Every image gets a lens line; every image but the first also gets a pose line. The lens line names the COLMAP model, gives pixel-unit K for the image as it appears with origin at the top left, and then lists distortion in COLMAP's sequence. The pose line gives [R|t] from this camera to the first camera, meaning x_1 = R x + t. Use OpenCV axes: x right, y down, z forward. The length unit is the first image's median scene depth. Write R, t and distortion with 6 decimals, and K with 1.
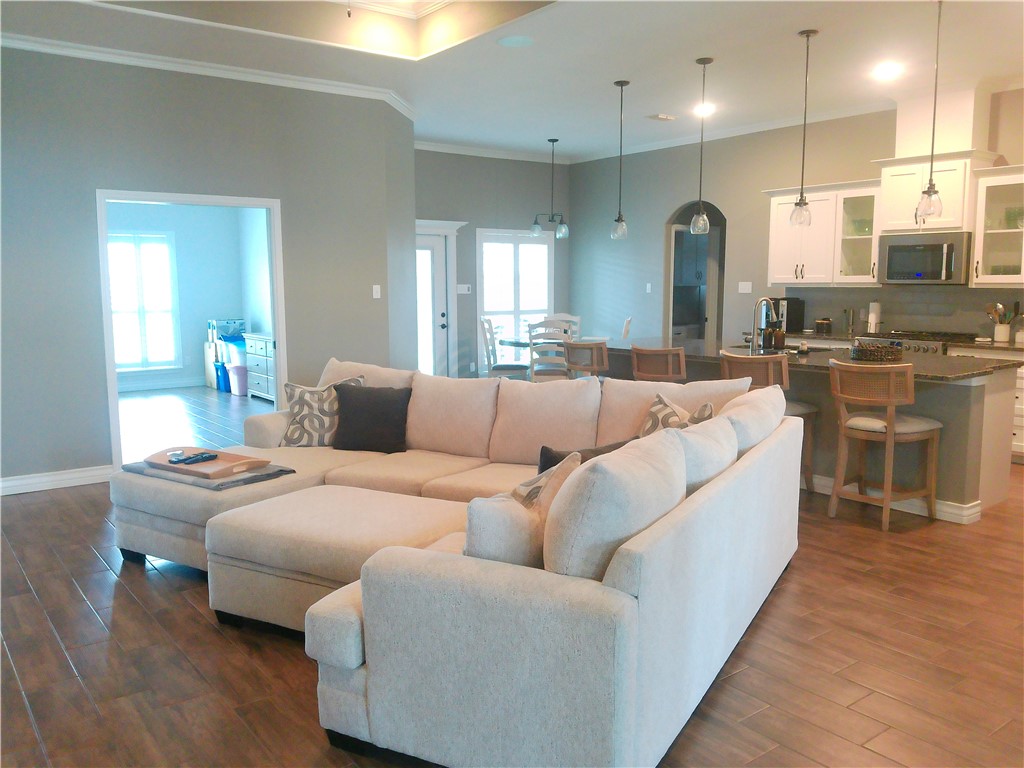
lens RADIAL K [[819.8, 0, 511.5], [0, 819.8, 386.5], [0, 0, 1]] dist [0.011118, 0.002043]
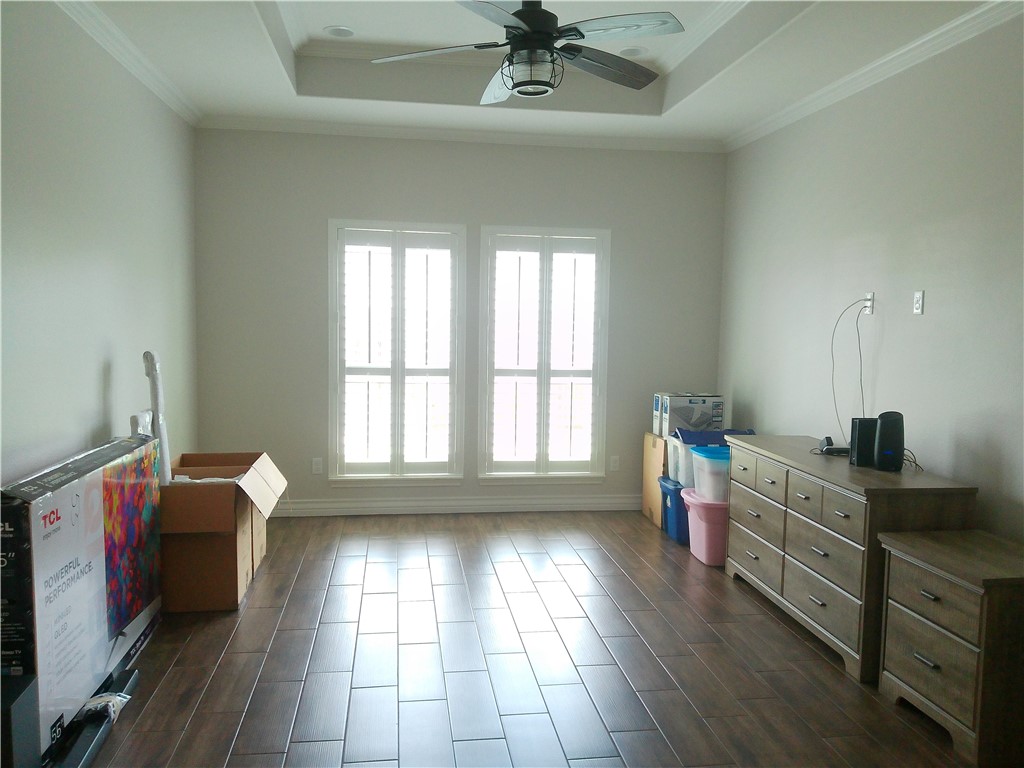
lens RADIAL K [[819.8, 0, 513.1], [0, 819.8, 386.7], [0, 0, 1]] dist [0.011118, 0.002043]
pose [[0.867342, 0.059555, -0.494137, -0.199682], [-0.087710, 0.995567, -0.033965, -0.062911], [0.489924, 0.072800, 0.868720, 0.526201]]
